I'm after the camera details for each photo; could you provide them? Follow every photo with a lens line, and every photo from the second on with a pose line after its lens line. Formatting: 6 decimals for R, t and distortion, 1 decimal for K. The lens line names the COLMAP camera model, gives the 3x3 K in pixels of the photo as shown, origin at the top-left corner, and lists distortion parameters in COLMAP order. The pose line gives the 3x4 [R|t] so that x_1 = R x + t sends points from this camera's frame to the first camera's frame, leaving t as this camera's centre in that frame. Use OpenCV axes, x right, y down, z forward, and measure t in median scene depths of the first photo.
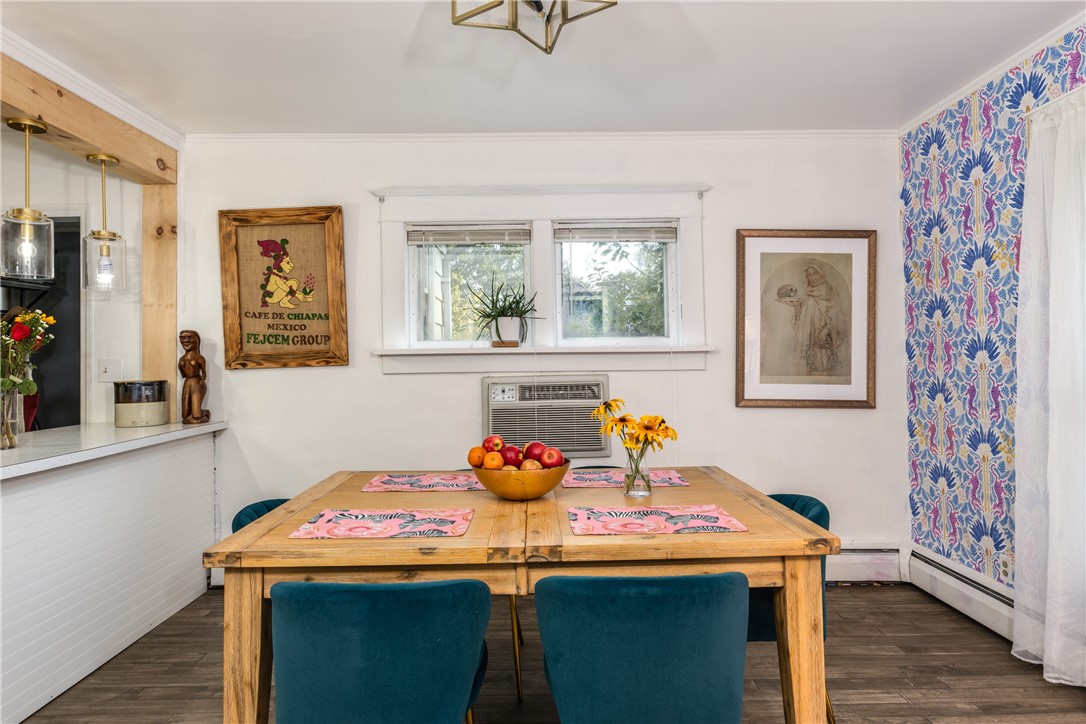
lens RADIAL K [[640.8, 0, 543.7], [0, 640.8, 349.2], [0, 0, 1]] dist [0.004011, 0.000433]
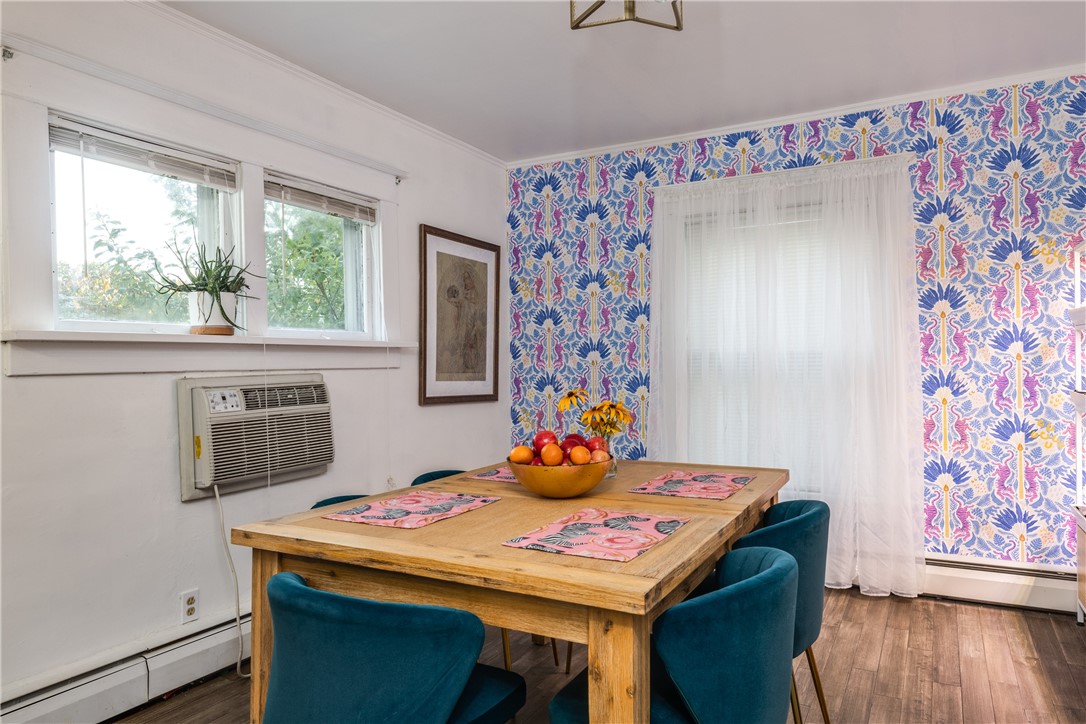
lens RADIAL K [[718.6, 0, 543.0], [0, 718.6, 362.0], [0, 0, 1]] dist [0.013611, -0.002912]
pose [[0.482888, 0.005808, 0.875663, -0.573645], [-0.010099, 0.999948, -0.001063, 0.023069], [-0.875624, -0.008330, 0.482922, 0.308994]]
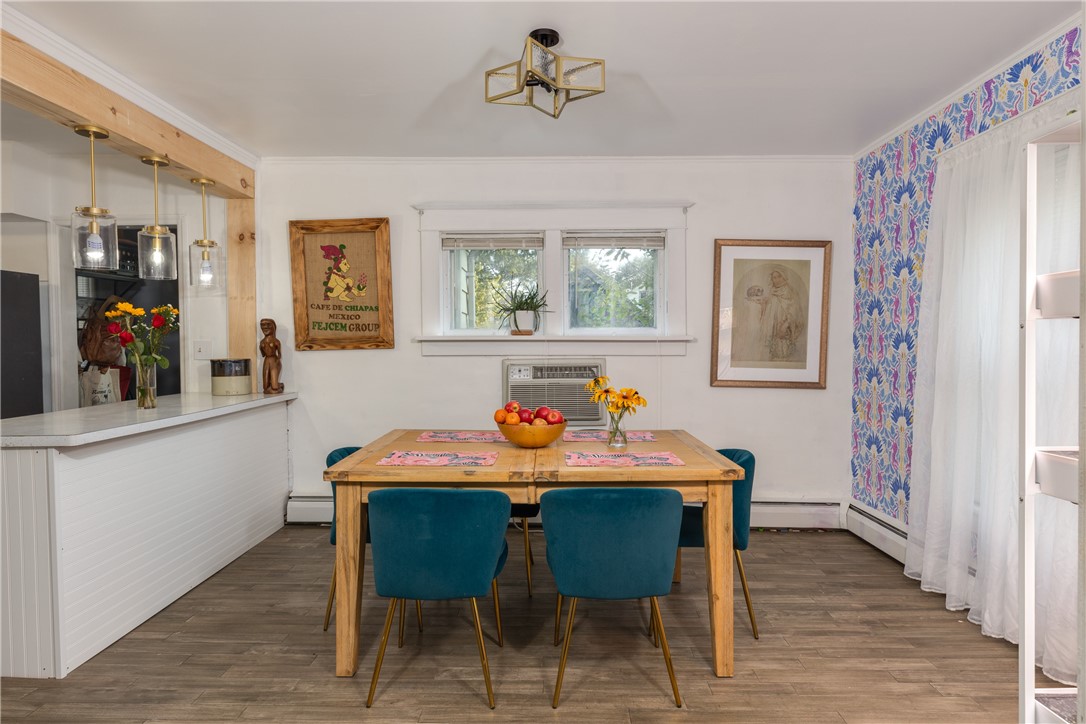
lens RADIAL K [[633.0, 0, 542.5], [0, 633.0, 366.5], [0, 0, 1]] dist [0.002157, 0.000220]
pose [[0.999587, 0.012261, -0.025979, 0.011870], [-0.010863, 0.998520, 0.053284, -0.007980], [0.026594, -0.052980, 0.998241, -0.209788]]
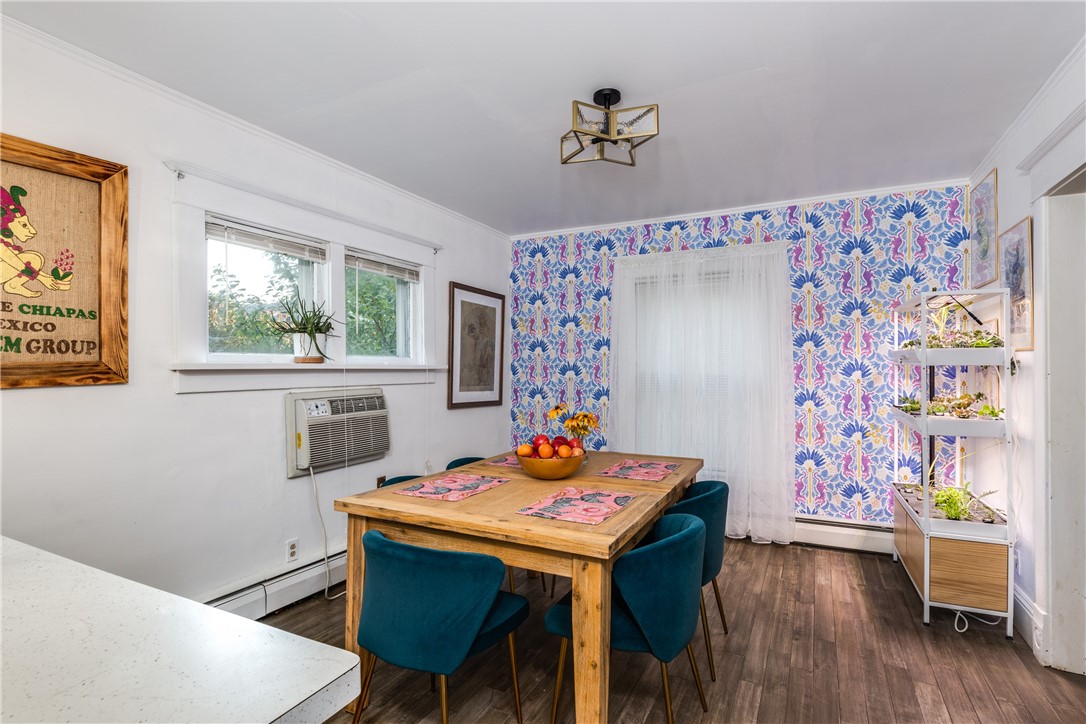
lens RADIAL K [[533.4, 0, 545.7], [0, 533.4, 366.3], [0, 0, 1]] dist [-0.005635, 0.000136]
pose [[0.454469, 0.013632, 0.890658, -0.637626], [-0.022050, 0.999749, -0.004050, -0.002671], [-0.890489, -0.017798, 0.454656, 0.291159]]
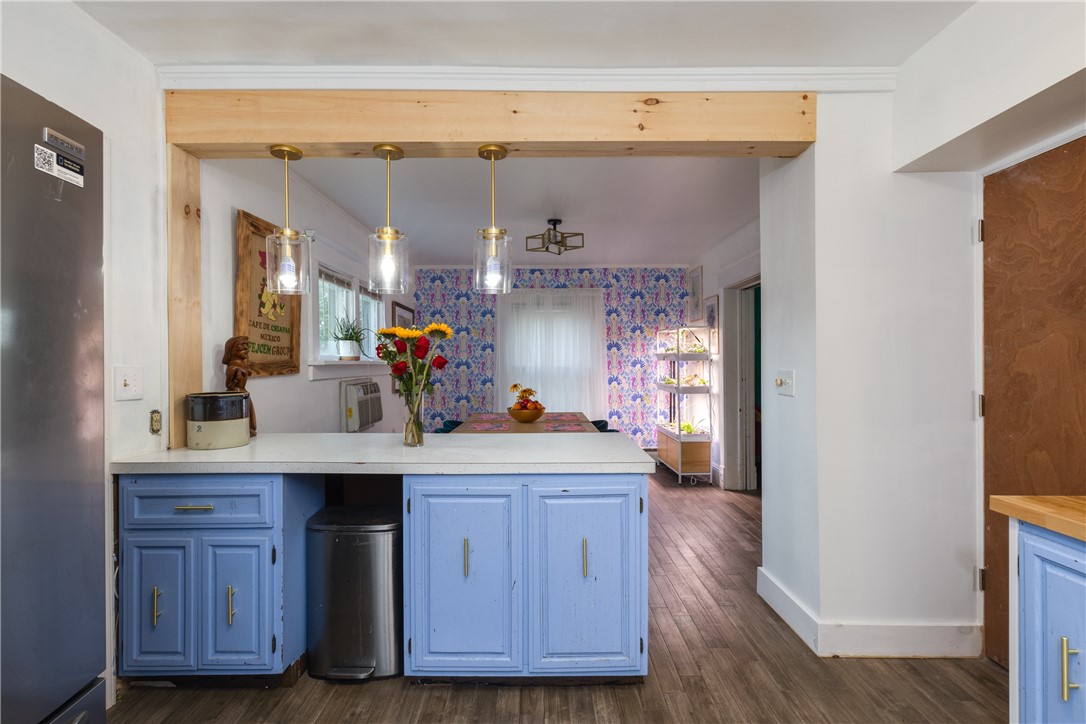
lens RADIAL K [[523.6, 0, 547.1], [0, 523.6, 361.6], [0, 0, 1]] dist [-0.004091, 0.001053]
pose [[-0.005367, 0.015077, 0.999872, -1.274553], [-0.012909, 0.999802, -0.015146, 0.012056], [-0.999902, -0.012989, -0.005172, 0.553726]]
